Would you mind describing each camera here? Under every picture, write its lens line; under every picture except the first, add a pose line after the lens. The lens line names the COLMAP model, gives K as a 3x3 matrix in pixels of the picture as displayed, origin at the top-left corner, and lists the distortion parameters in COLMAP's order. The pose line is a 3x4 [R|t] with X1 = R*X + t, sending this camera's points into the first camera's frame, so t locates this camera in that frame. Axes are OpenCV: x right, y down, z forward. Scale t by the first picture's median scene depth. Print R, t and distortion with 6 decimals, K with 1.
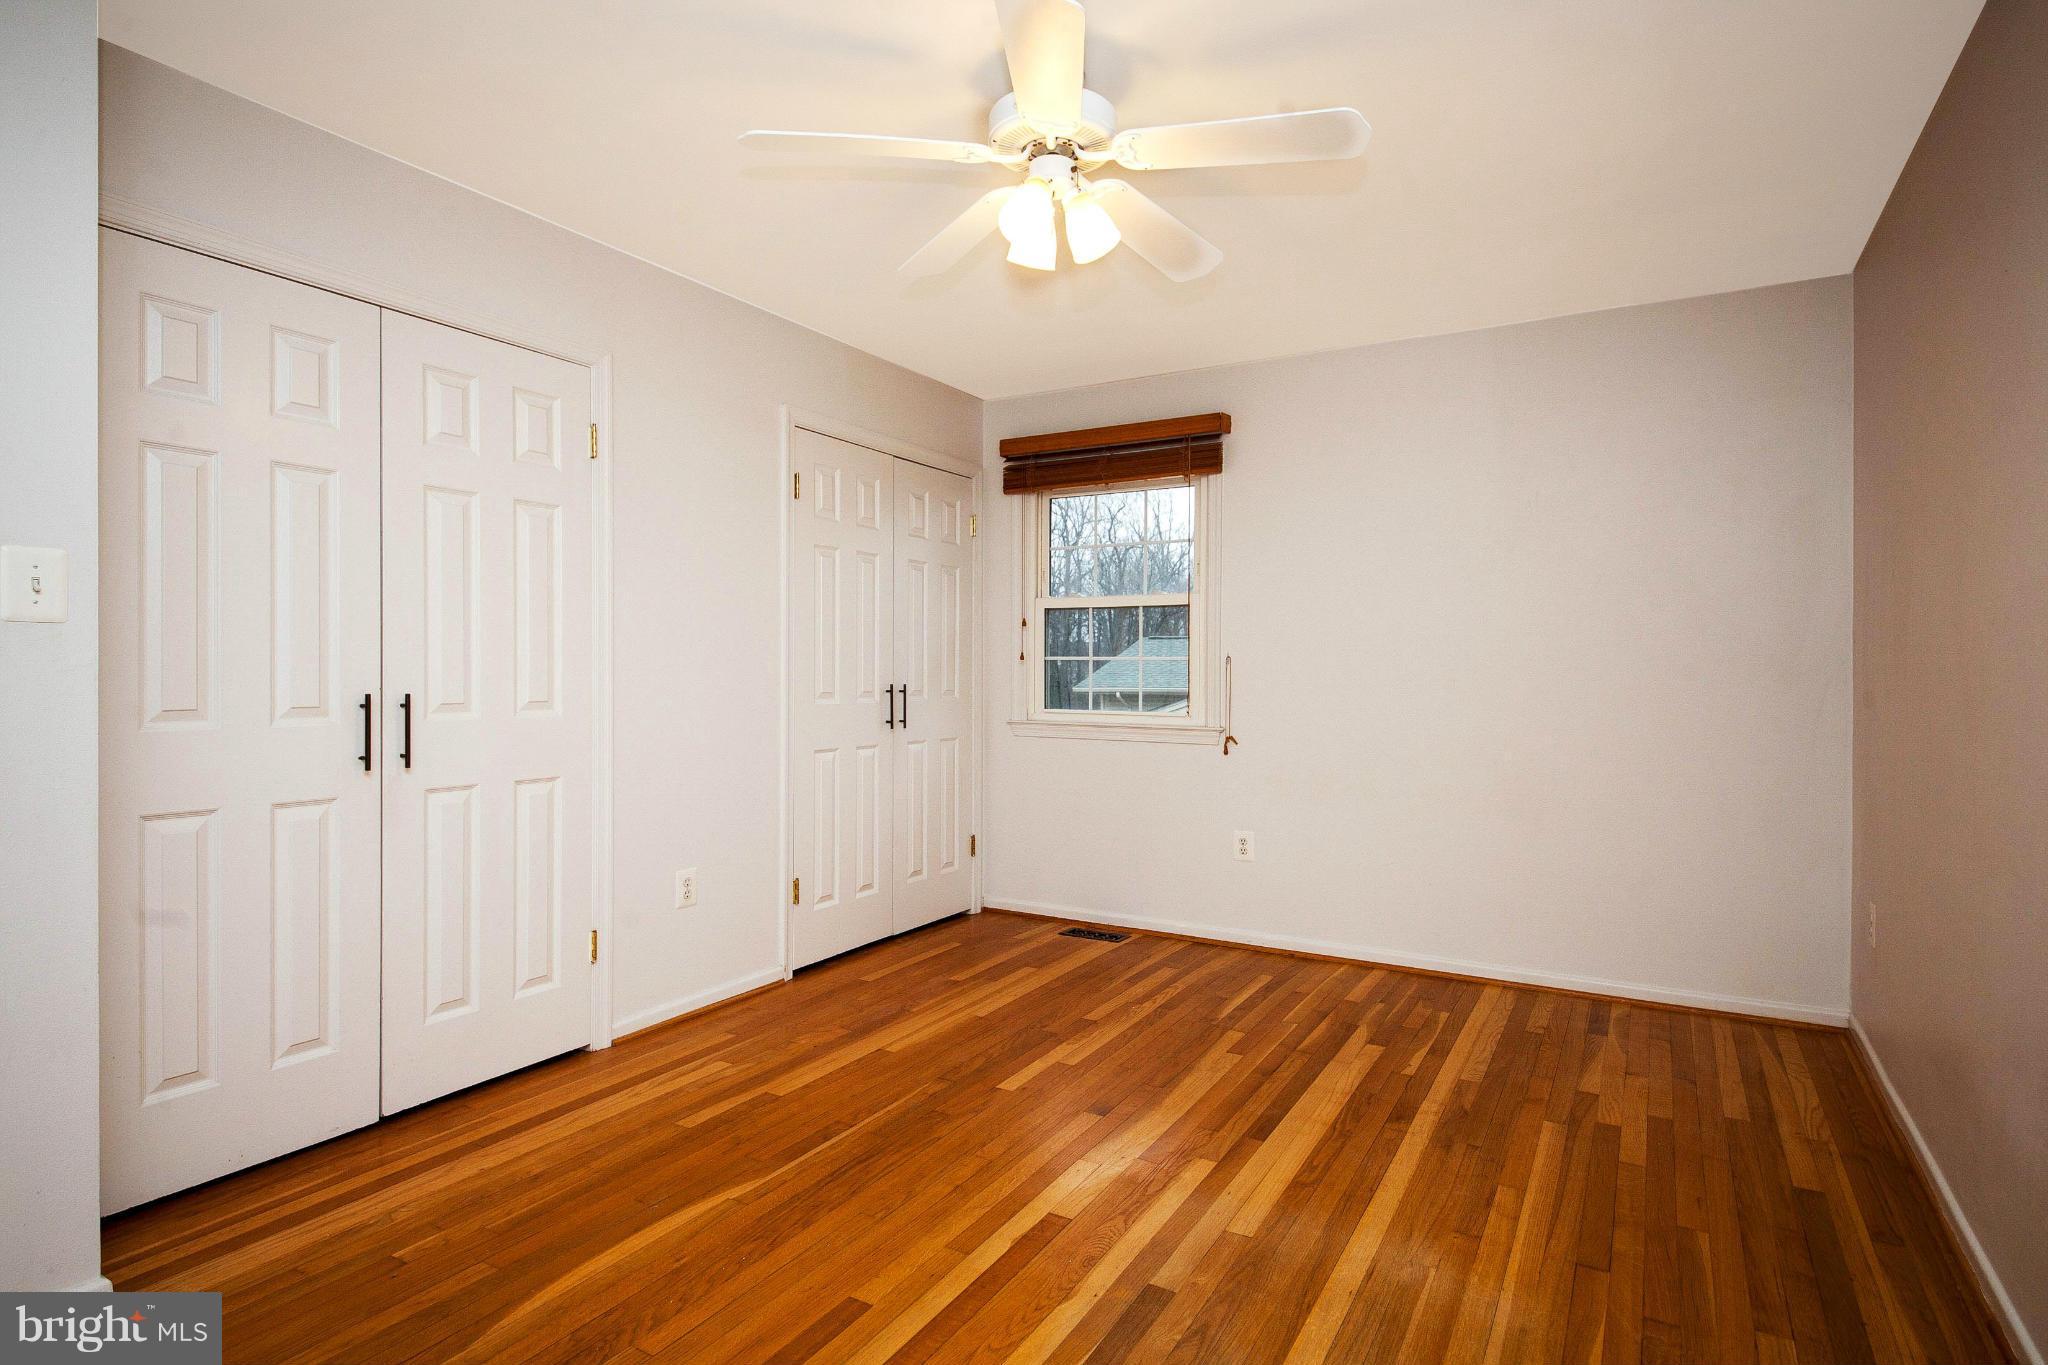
lens RADIAL K [[1097.5, 0, 1032.2], [0, 1097.5, 652.8], [0, 0, 1]] dist [0.047803, -0.040392]
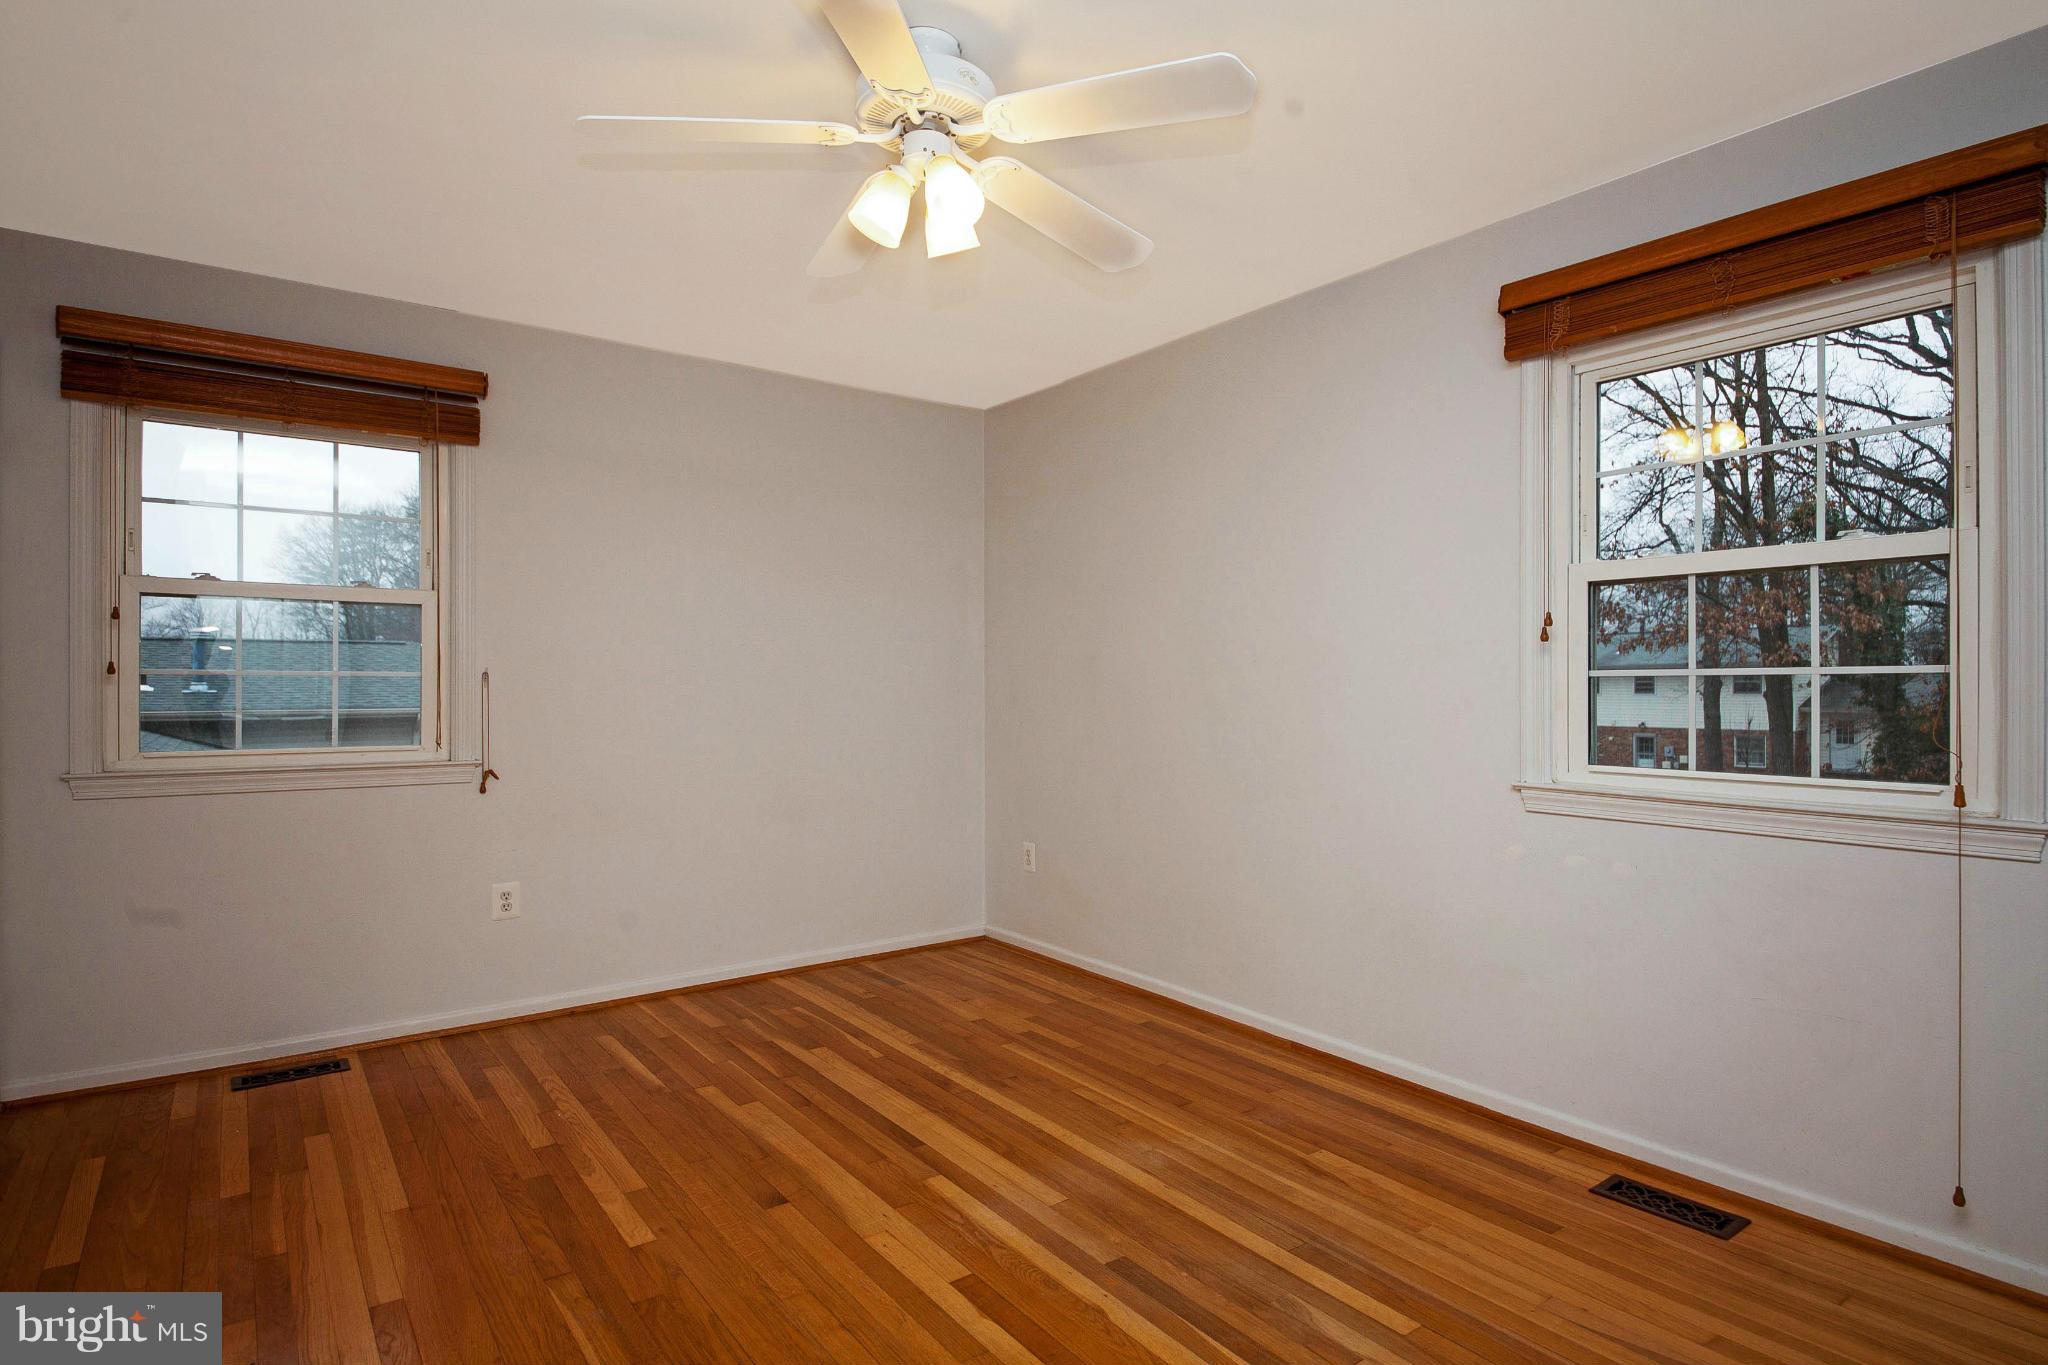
lens RADIAL K [[1097.5, 0, 1032.2], [0, 1097.5, 652.8], [0, 0, 1]] dist [0.047803, -0.040392]
pose [[0.361885, 0.025255, 0.931880, -0.567882], [-0.013070, 0.999672, -0.022017, 0.001940], [-0.932131, -0.004213, 0.362097, 0.414271]]
